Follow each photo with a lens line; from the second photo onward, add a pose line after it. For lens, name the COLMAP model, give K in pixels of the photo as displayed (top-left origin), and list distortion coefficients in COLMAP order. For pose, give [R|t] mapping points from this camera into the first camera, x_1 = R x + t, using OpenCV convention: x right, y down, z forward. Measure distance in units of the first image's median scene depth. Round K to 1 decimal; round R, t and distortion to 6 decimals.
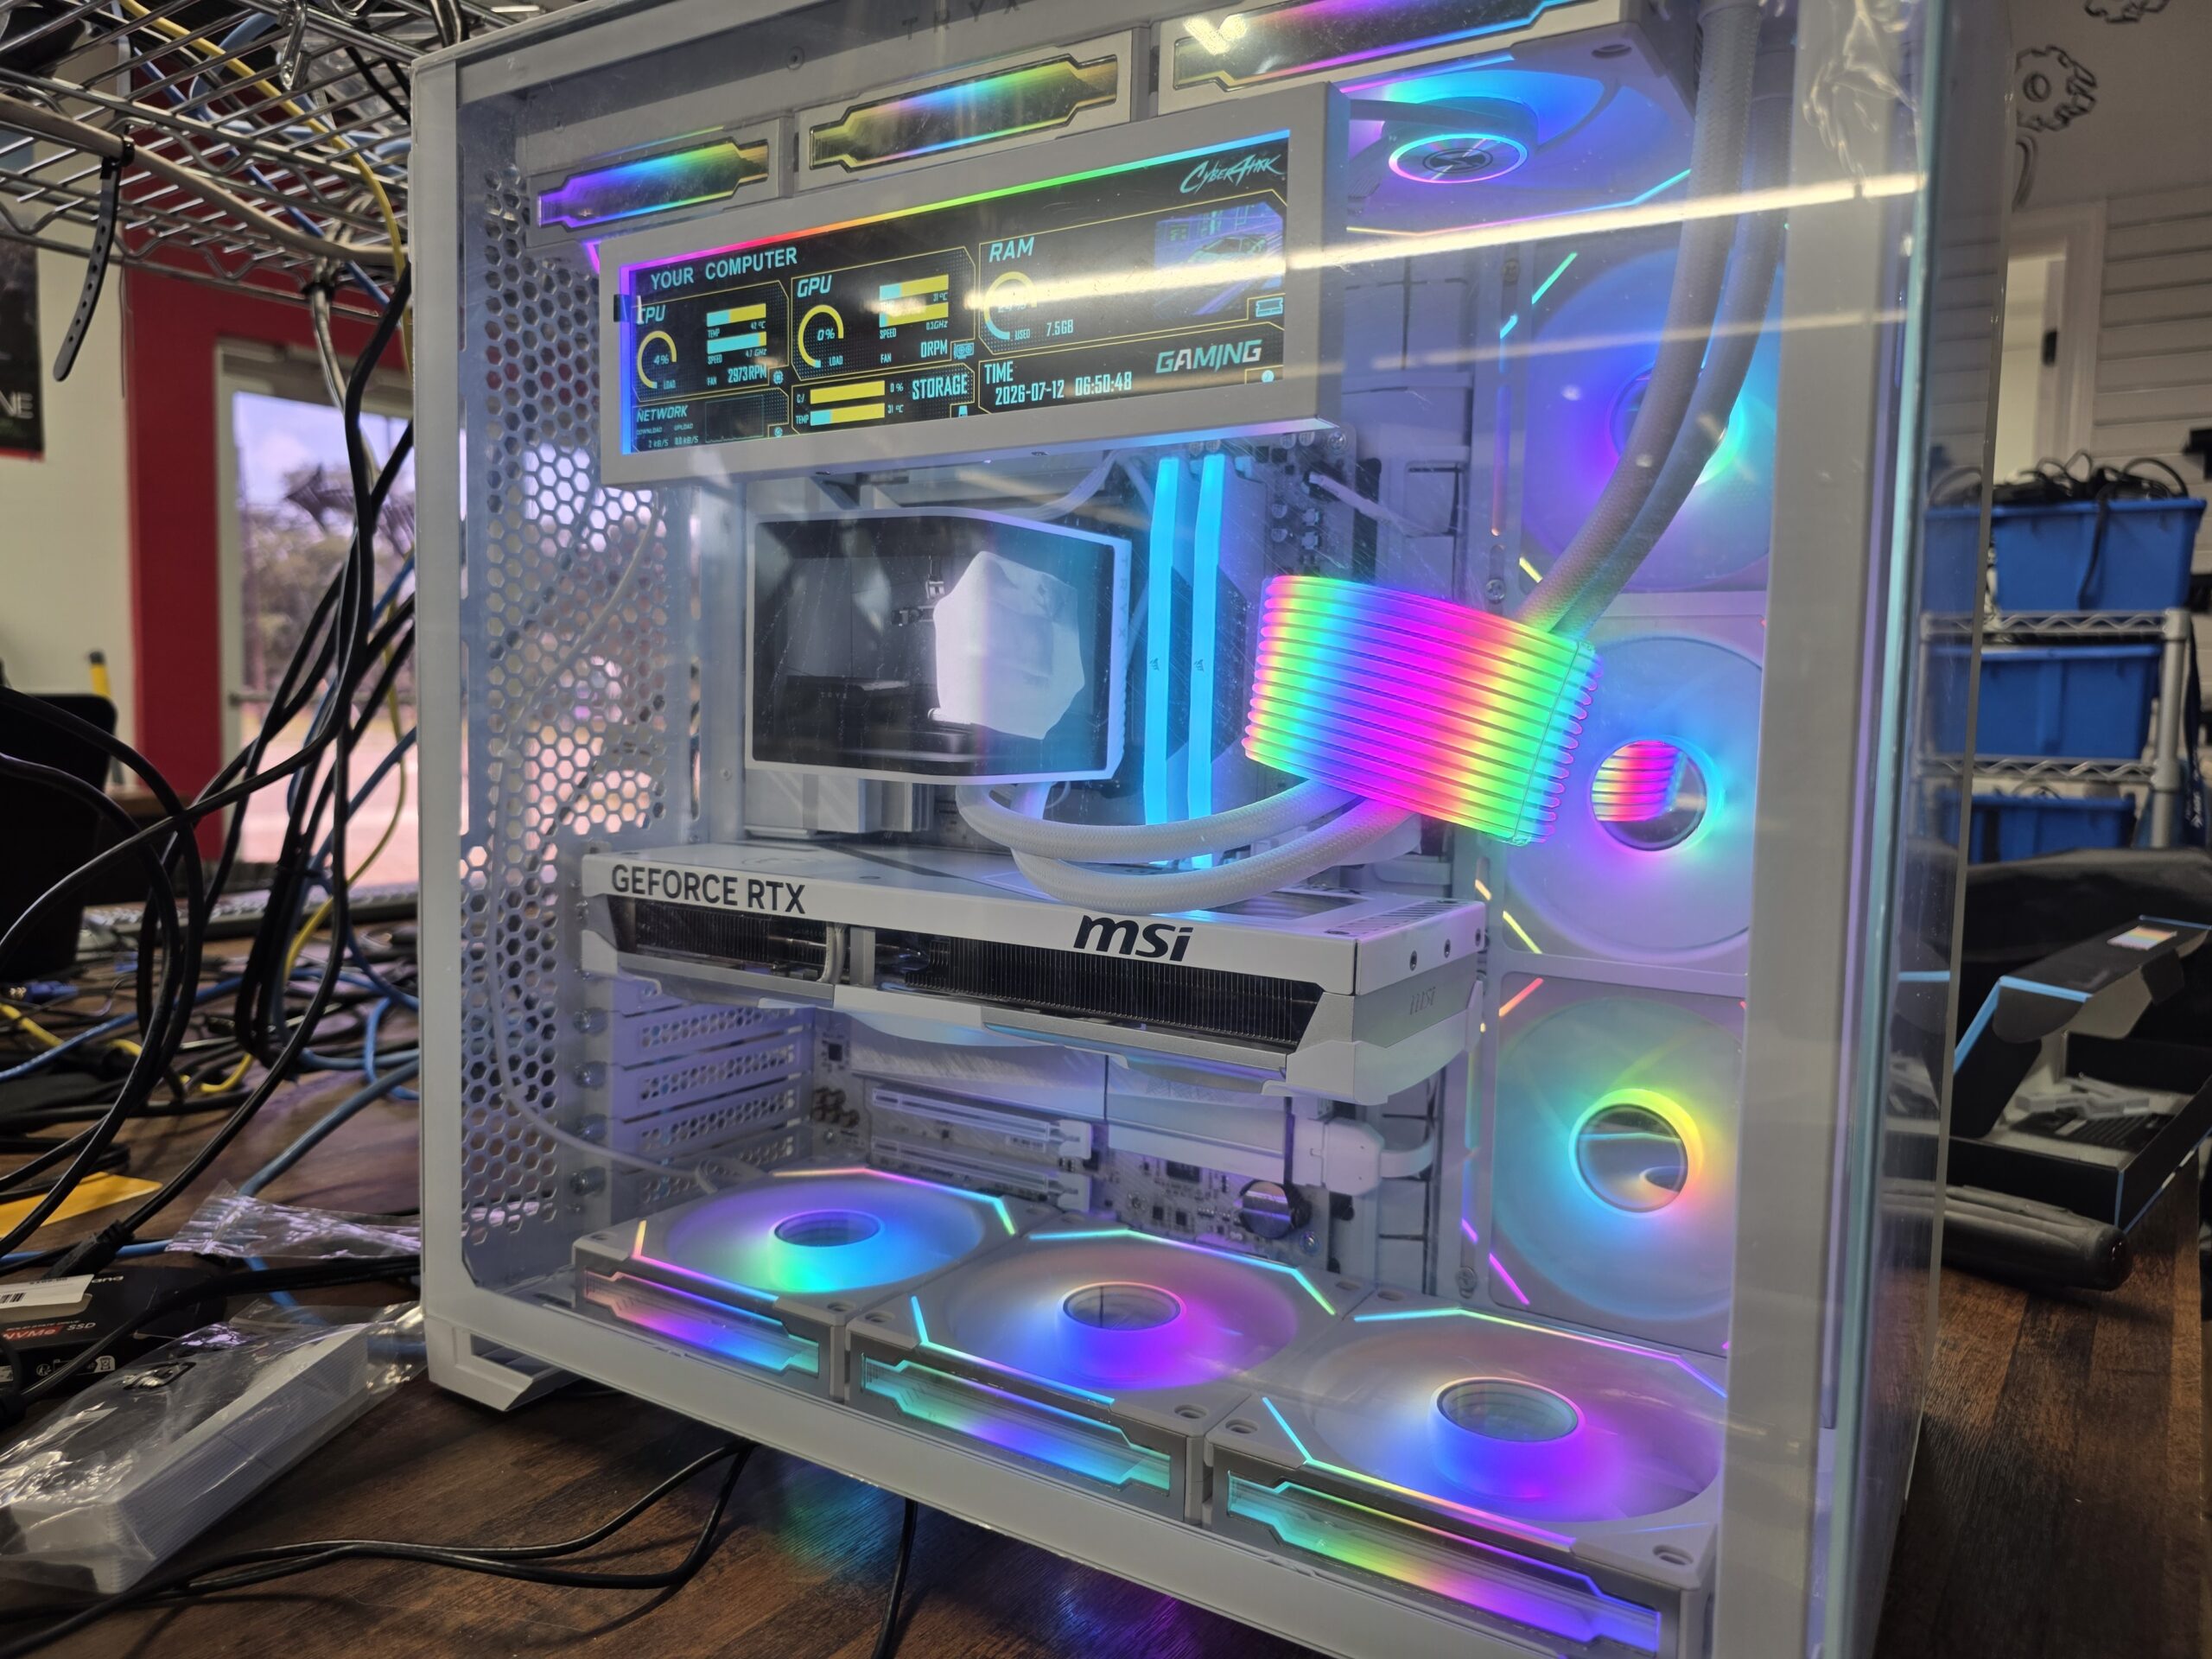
lens RADIAL K [[1543.0, 0, 1106.0], [0, 1543.0, 829.5], [0, 0, 1]] dist [0.021045, -0.025154]
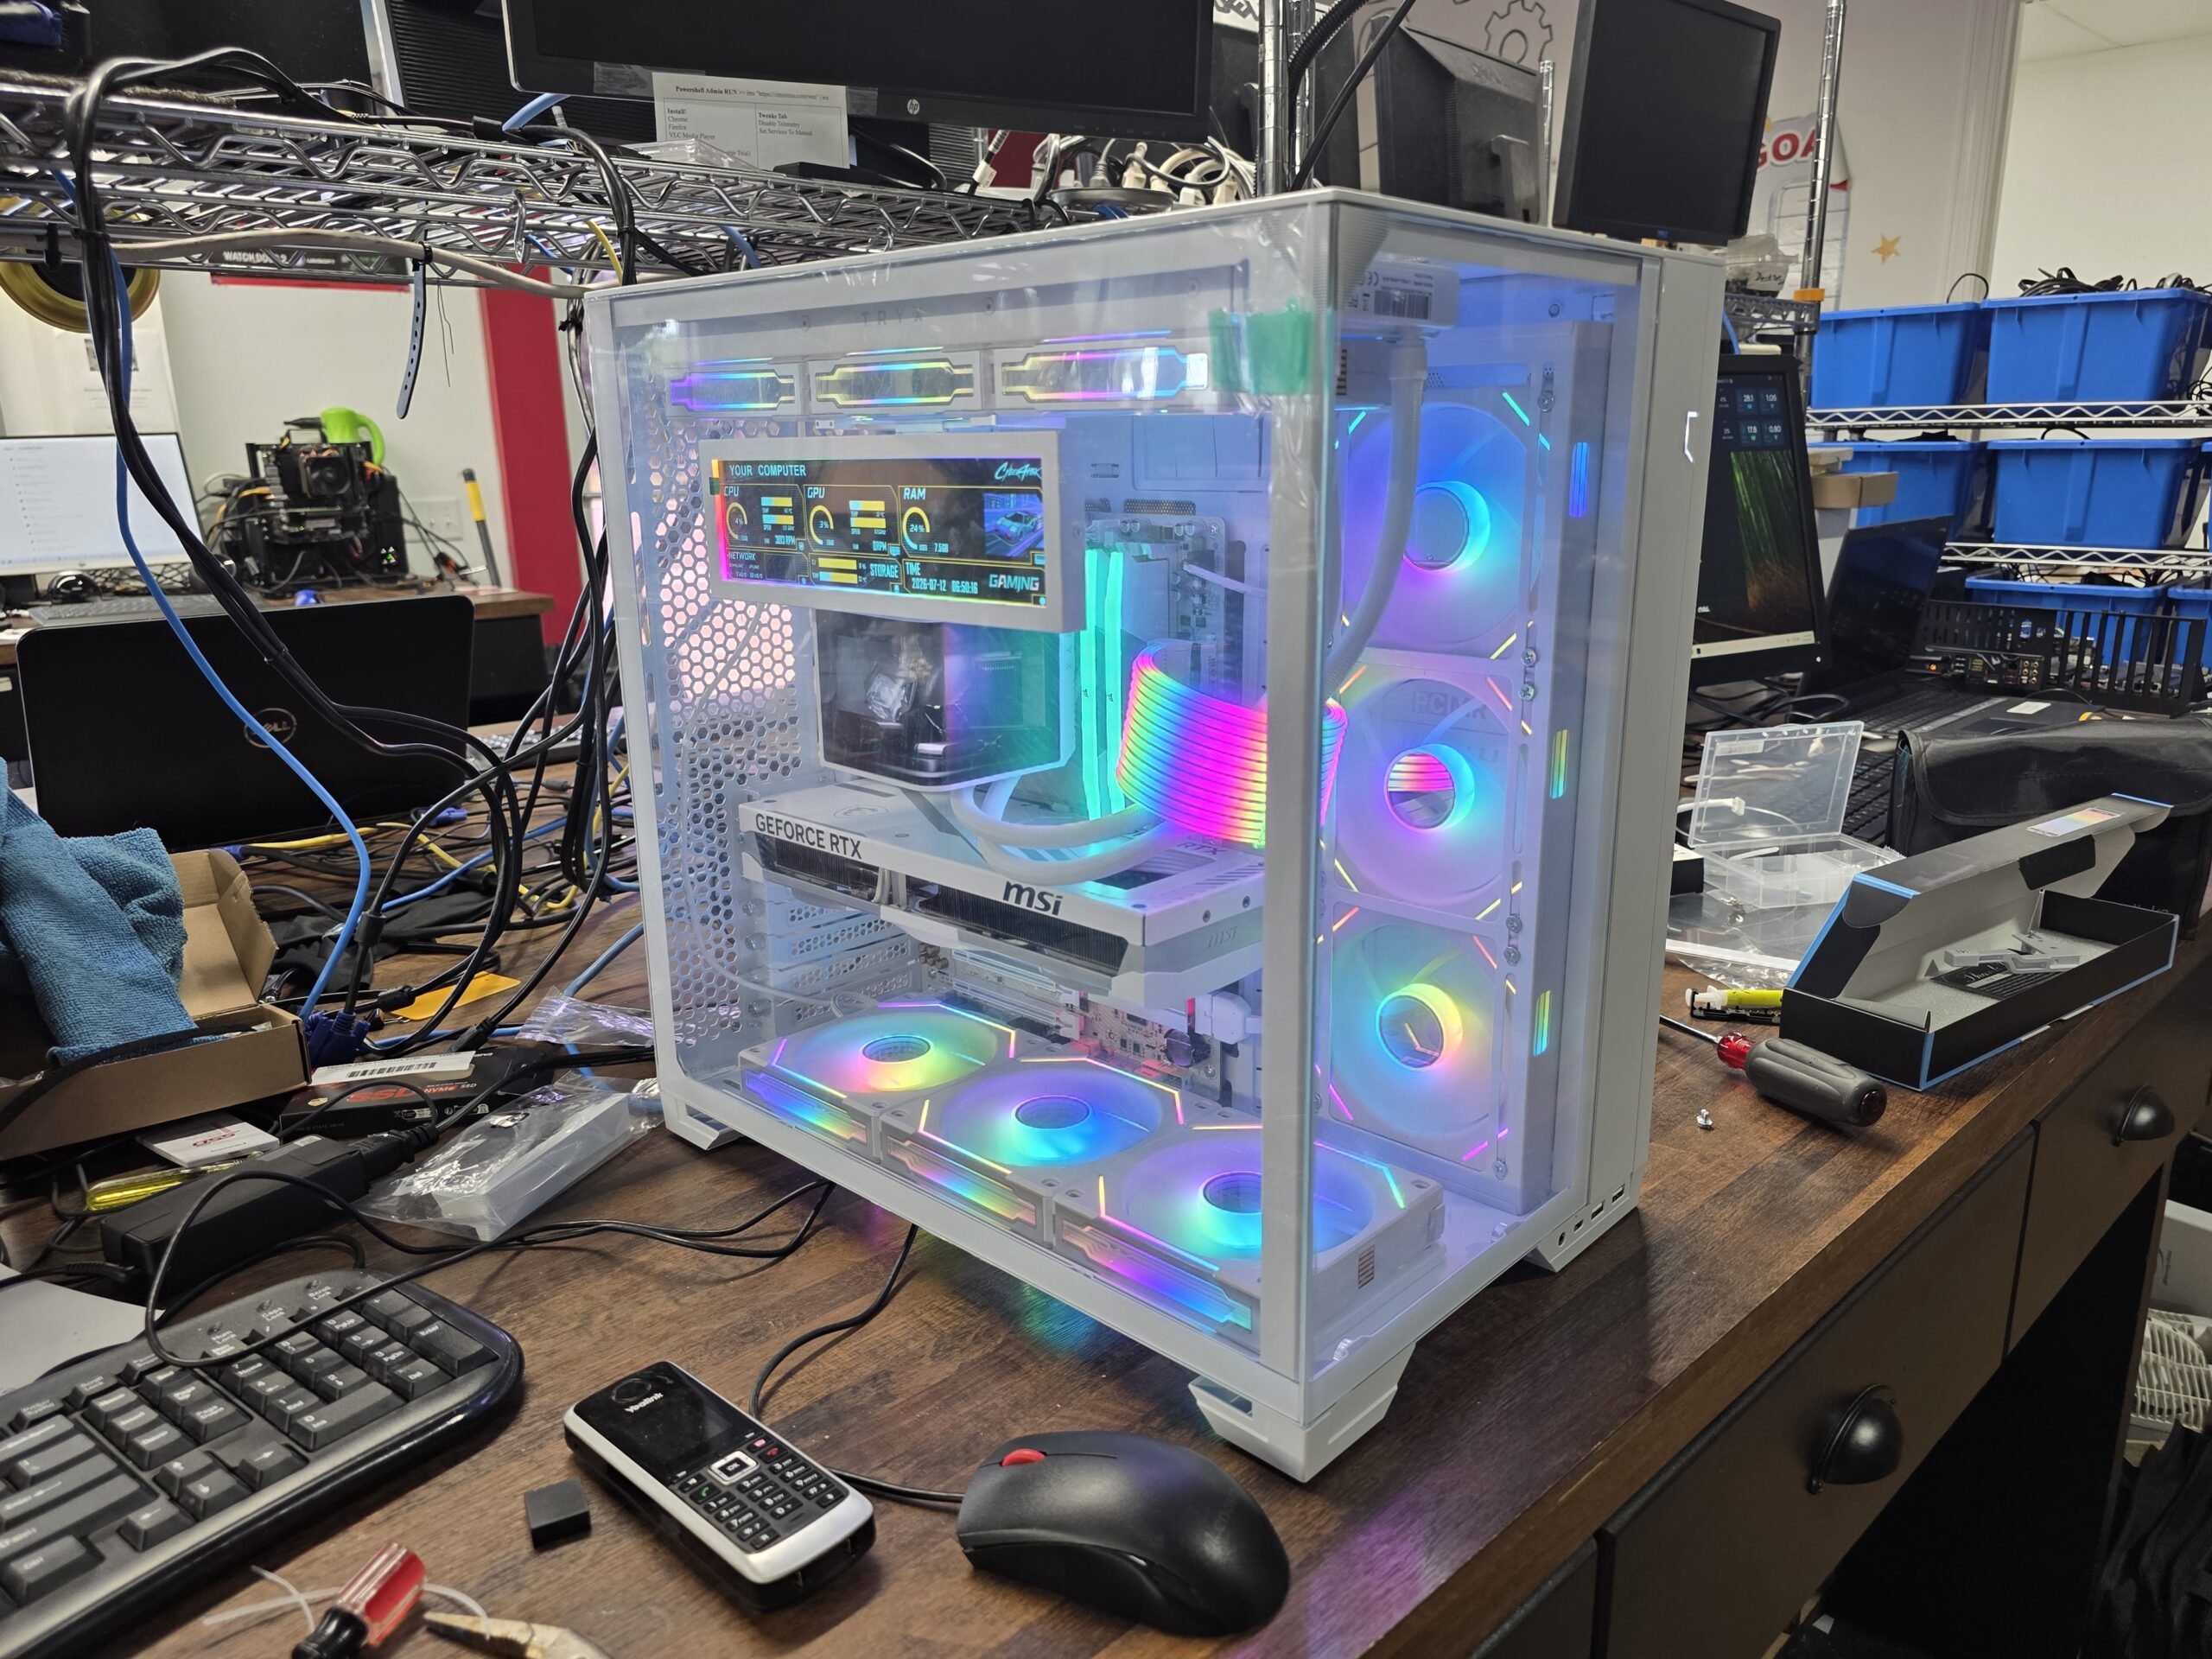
lens RADIAL K [[1508.5, 0, 1117.0], [0, 1508.5, 858.5], [0, 0, 1]] dist [0.043465, -0.037889]
pose [[0.981239, 0.021034, -0.191642, 0.340209], [0.014965, 0.982721, 0.184484, -0.217420], [0.192211, -0.183891, 0.963970, -0.405387]]
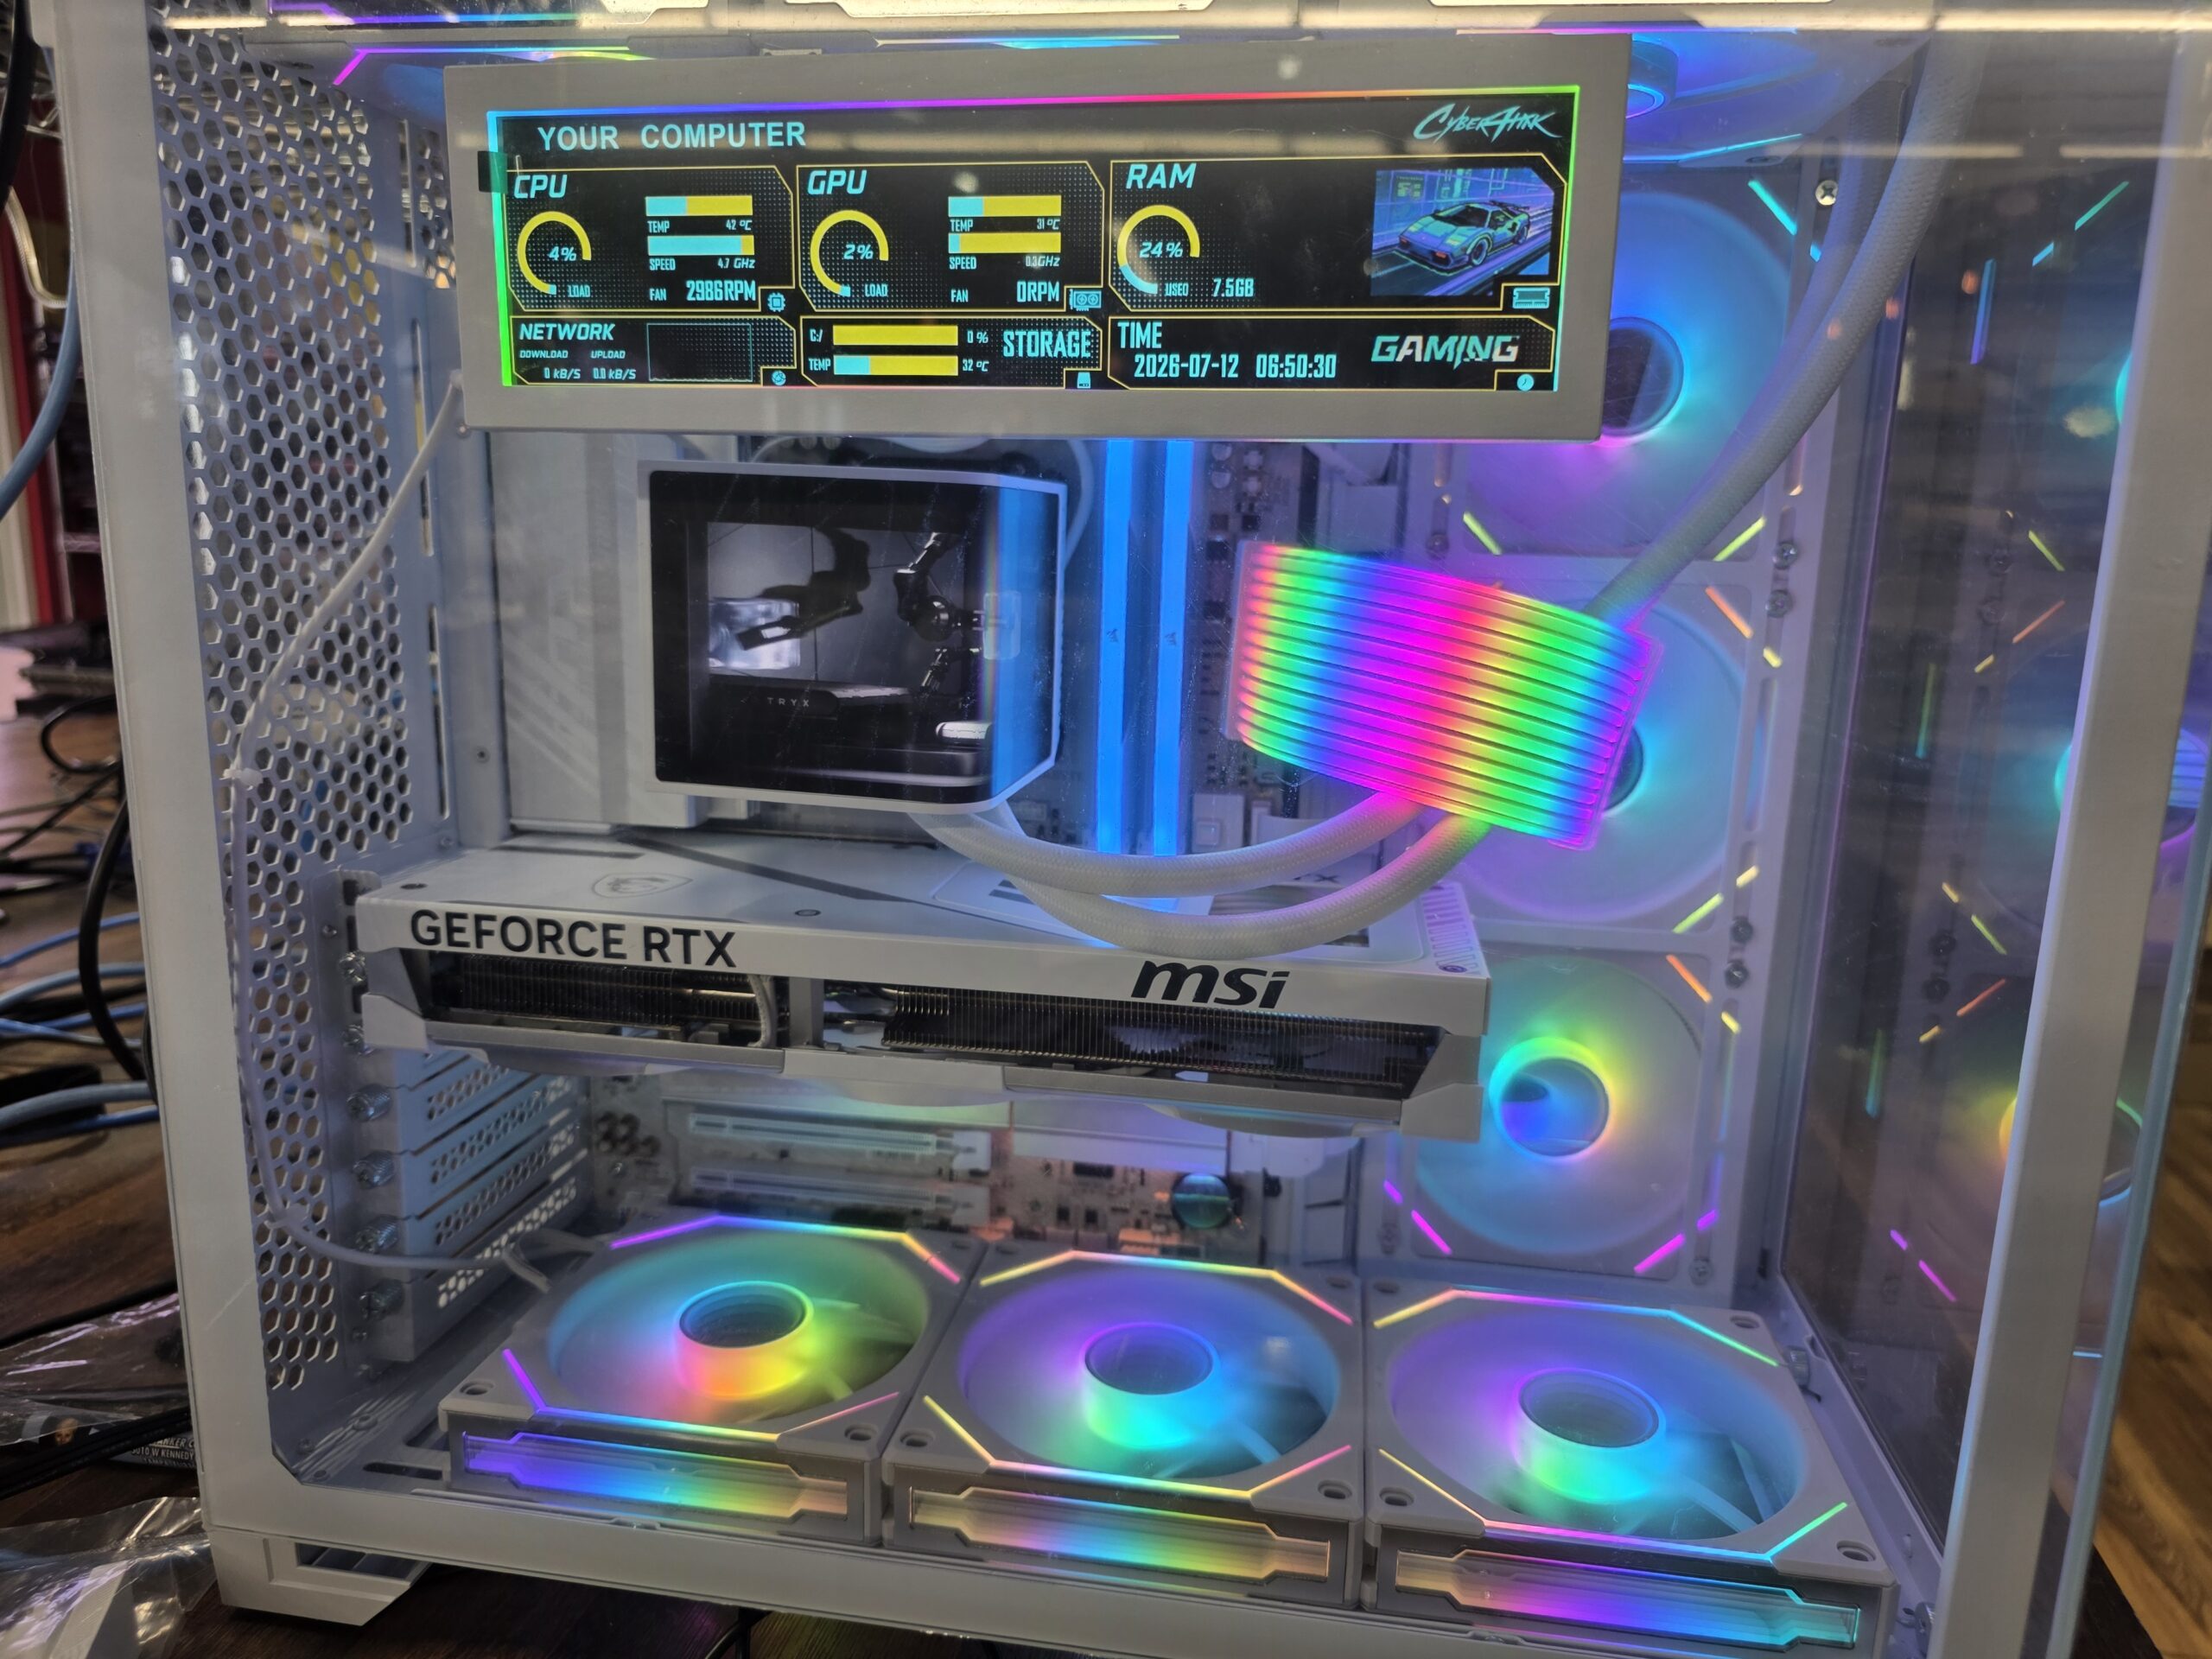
lens RADIAL K [[1552.4, 0, 1138.5], [0, 1552.4, 856.1], [0, 0, 1]] dist [-0.002631, -0.001027]
pose [[0.919397, -0.080854, 0.384931, -0.301410], [0.025195, 0.988740, 0.147507, -0.113492], [-0.392523, -0.125919, 0.911082, 0.186026]]
